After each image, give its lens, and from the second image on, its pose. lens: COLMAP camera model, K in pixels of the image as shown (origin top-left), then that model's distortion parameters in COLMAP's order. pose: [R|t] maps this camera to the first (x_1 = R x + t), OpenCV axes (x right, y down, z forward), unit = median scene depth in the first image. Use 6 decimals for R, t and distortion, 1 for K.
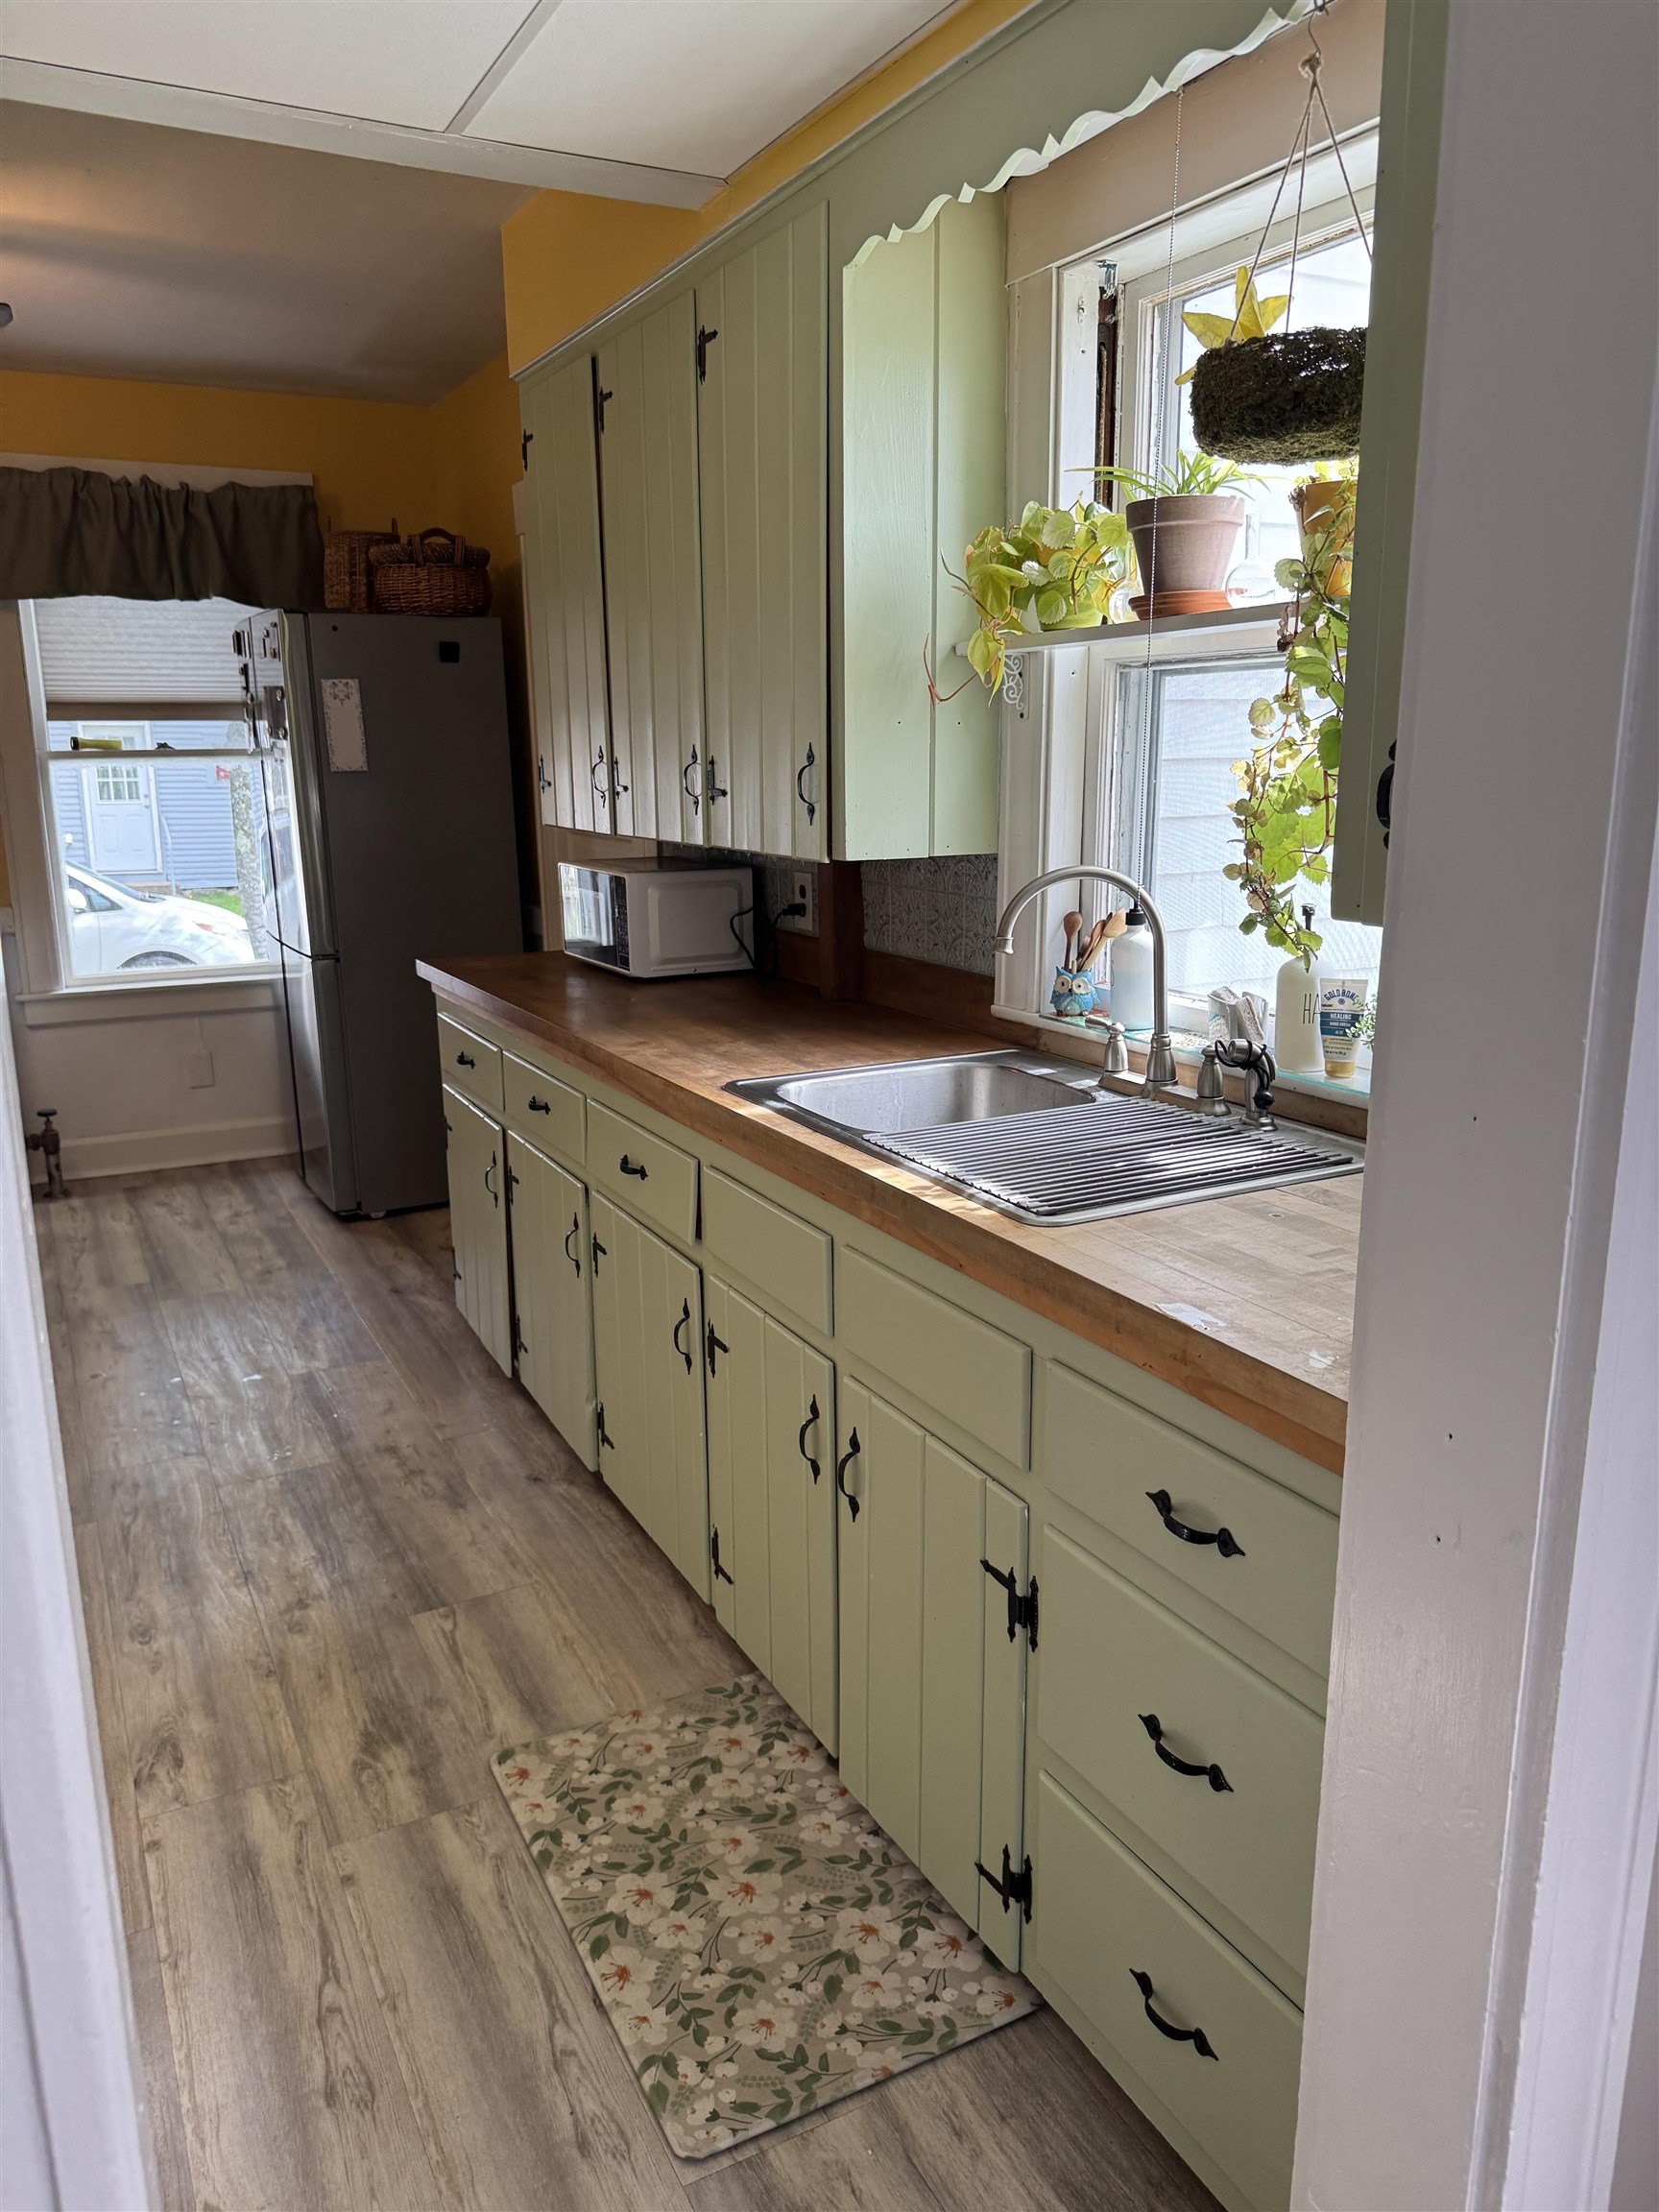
lens RADIAL K [[1555.0, 0, 821.6], [0, 1555.0, 1098.3], [0, 0, 1]] dist [0.050411, -0.072203]
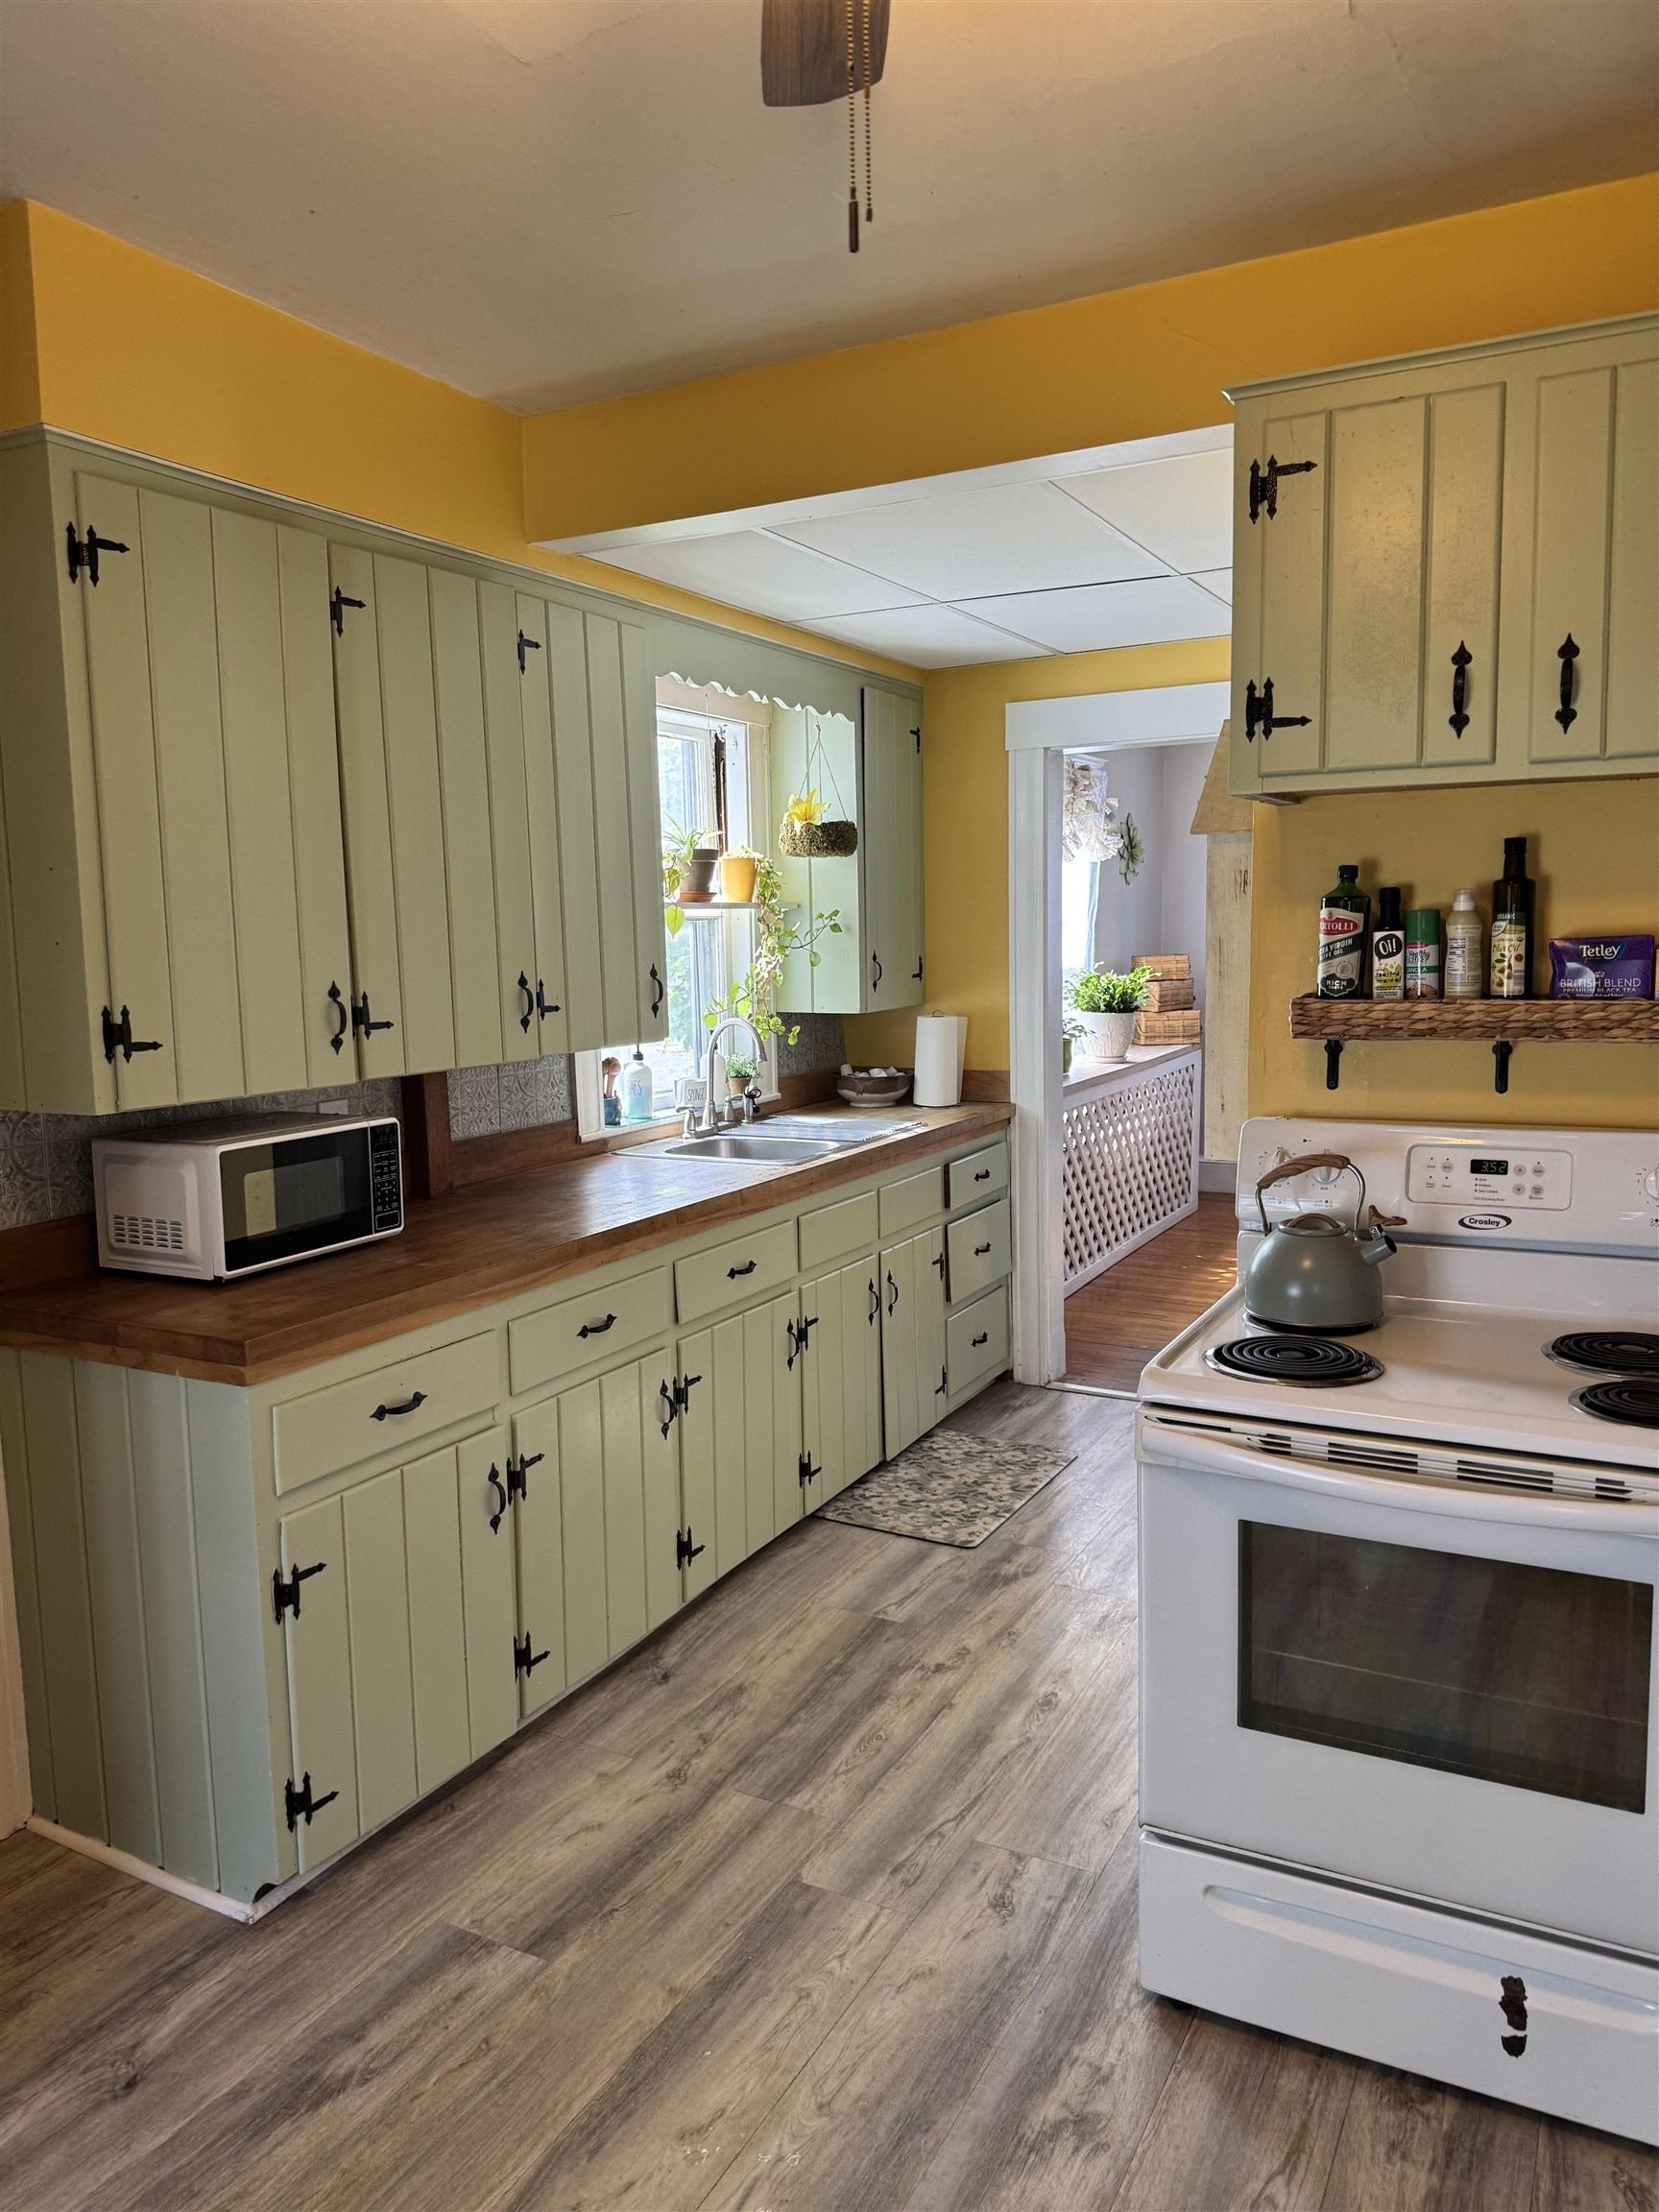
lens RADIAL K [[1555.0, 0, 831.1], [0, 1555.0, 1112.6], [0, 0, 1]] dist [0.050411, -0.072203]
pose [[-0.562632, -0.076617, 0.823149, -1.505986], [0.217611, 0.946857, 0.236871, -0.459734], [-0.797553, 0.312398, -0.516059, 1.890558]]
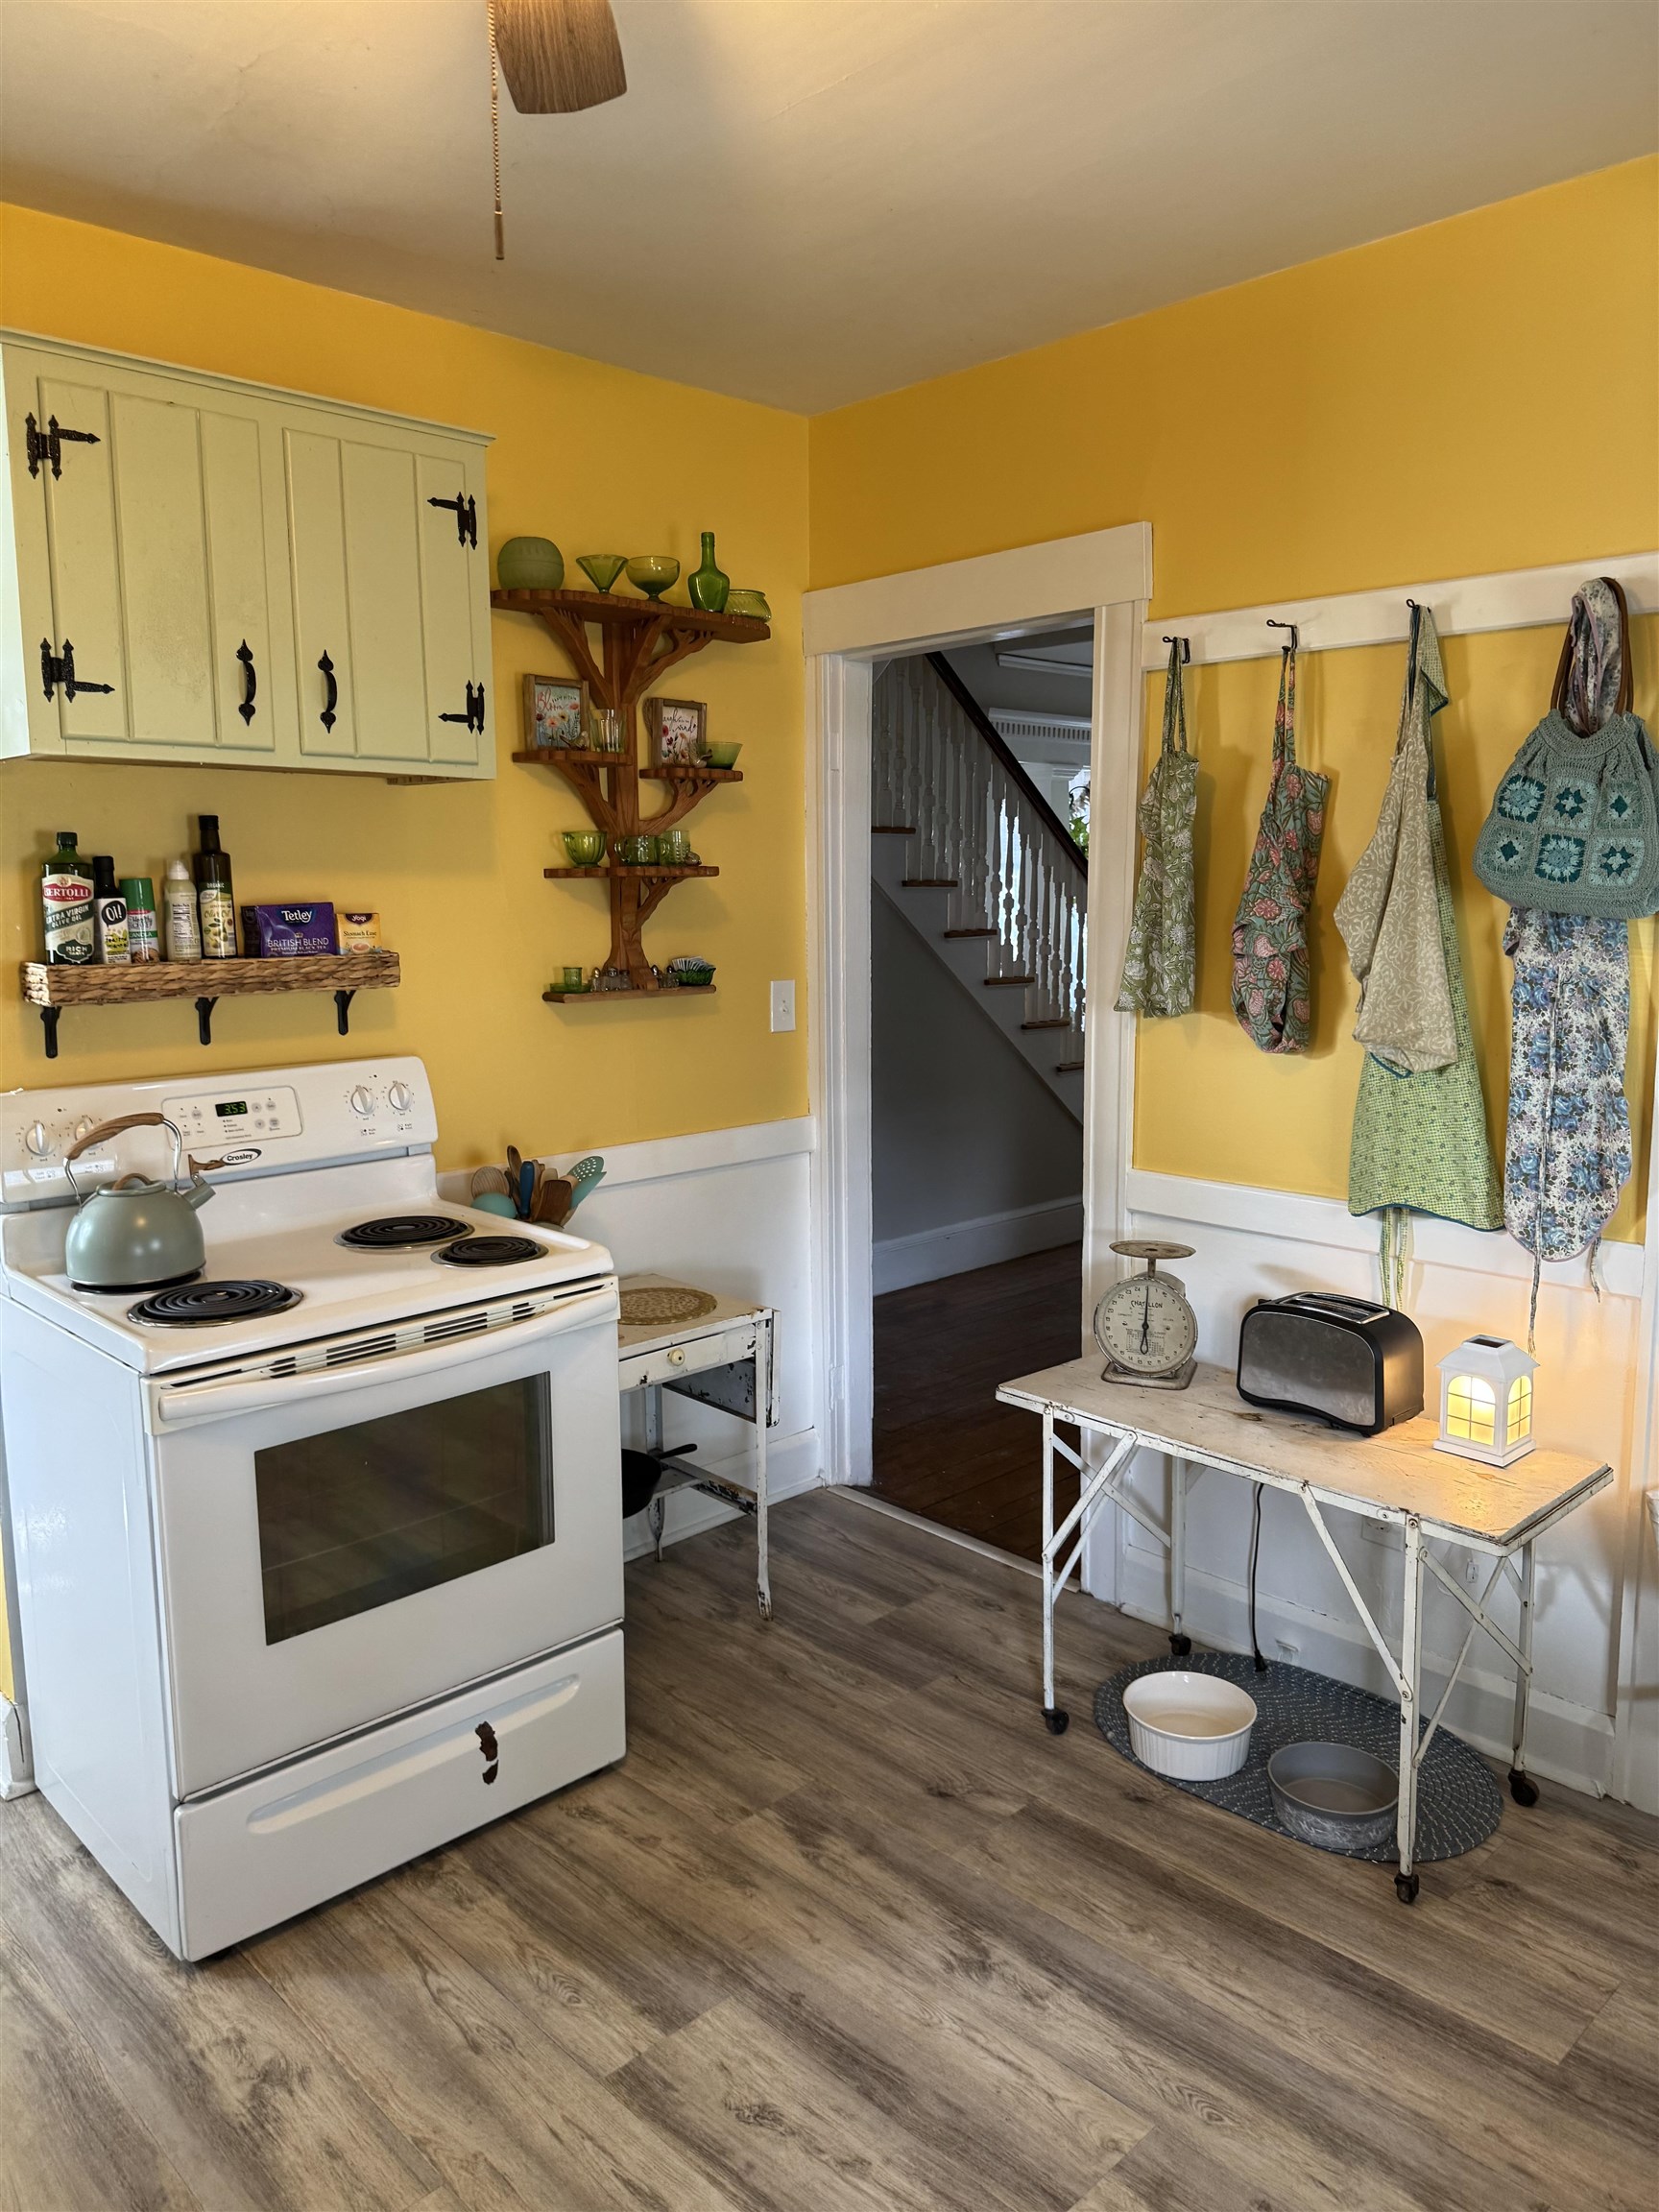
lens RADIAL K [[1555.0, 0, 826.1], [0, 1555.0, 1097.3], [0, 0, 1]] dist [0.050411, -0.072203]
pose [[-0.958418, 0.060505, -0.278879, -0.978165], [-0.045368, 0.932528, 0.358237, -0.533187], [0.281738, 0.355993, -0.891007, 2.190432]]
